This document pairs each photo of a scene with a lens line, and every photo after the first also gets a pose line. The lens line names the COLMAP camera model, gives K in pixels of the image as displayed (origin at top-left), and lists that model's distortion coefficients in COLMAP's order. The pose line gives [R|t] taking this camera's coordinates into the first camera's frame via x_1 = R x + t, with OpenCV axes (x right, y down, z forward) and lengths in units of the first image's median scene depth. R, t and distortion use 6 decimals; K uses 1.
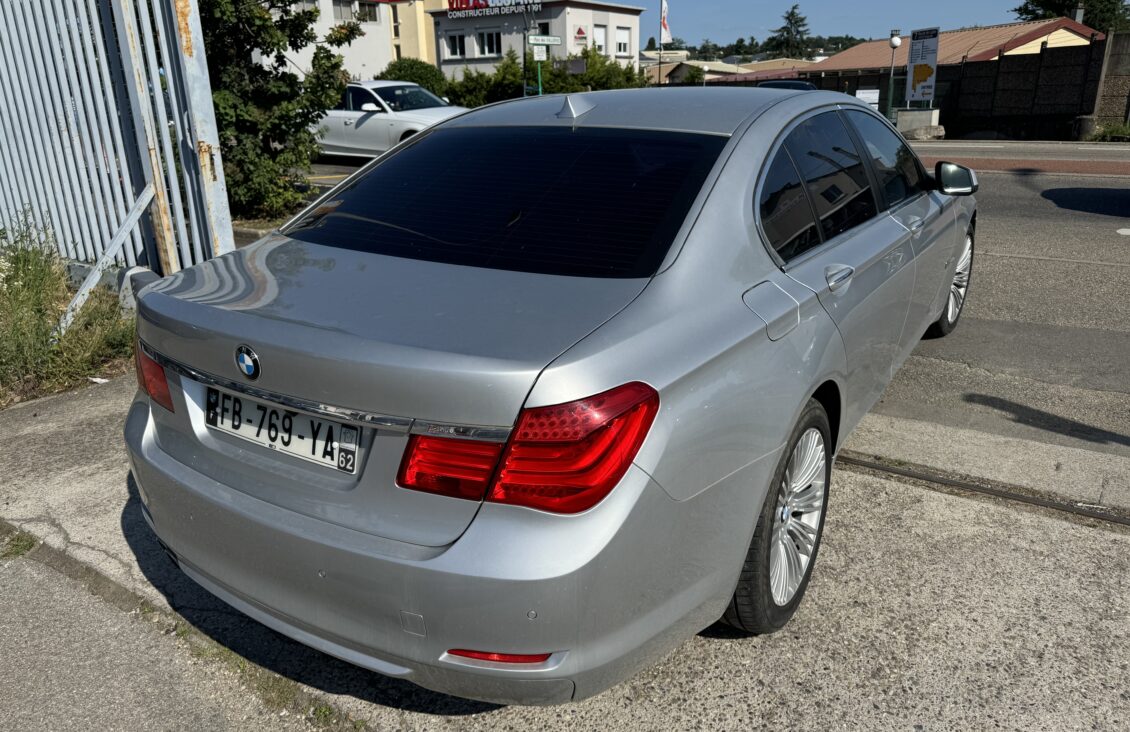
lens RADIAL K [[813.0, 0, 569.2], [0, 813.0, 367.5], [0, 0, 1]] dist [0.012121, -0.015829]
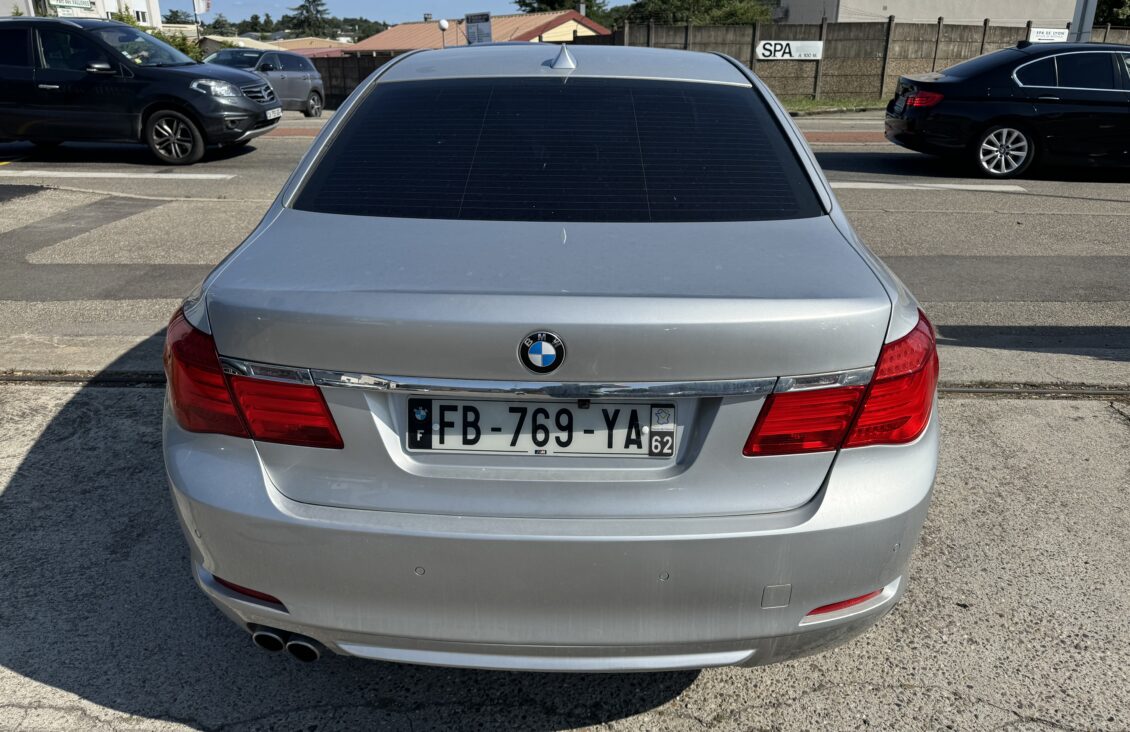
lens RADIAL K [[813.0, 0, 570.8], [0, 813.0, 348.8], [0, 0, 1]] dist [0.012121, -0.015829]
pose [[0.851063, -0.152665, 0.502380, -0.590716], [0.152458, 0.987426, 0.041789, -0.029562], [-0.502443, 0.041027, 0.863637, 0.213090]]
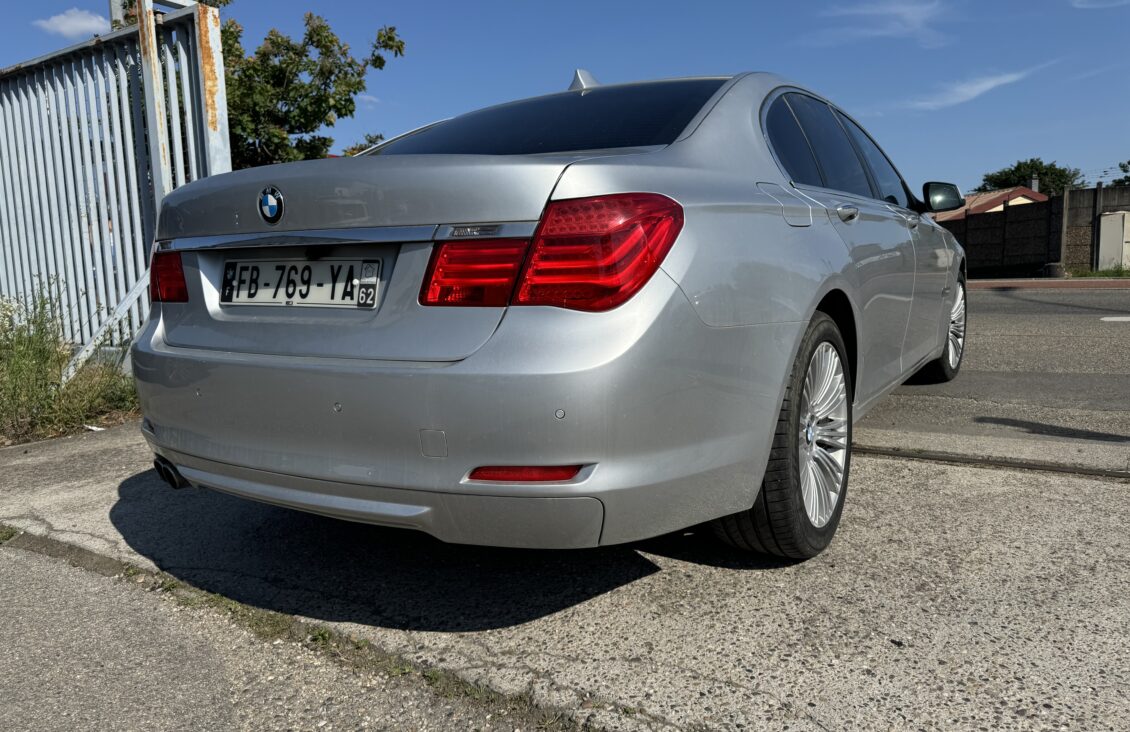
lens RADIAL K [[813.0, 0, 576.6], [0, 813.0, 371.1], [0, 0, 1]] dist [0.012121, -0.015829]
pose [[0.999806, -0.010160, 0.016890, -0.028452], [0.013468, 0.977808, -0.209070, 0.309975], [-0.014391, 0.209257, 0.977755, 0.041787]]
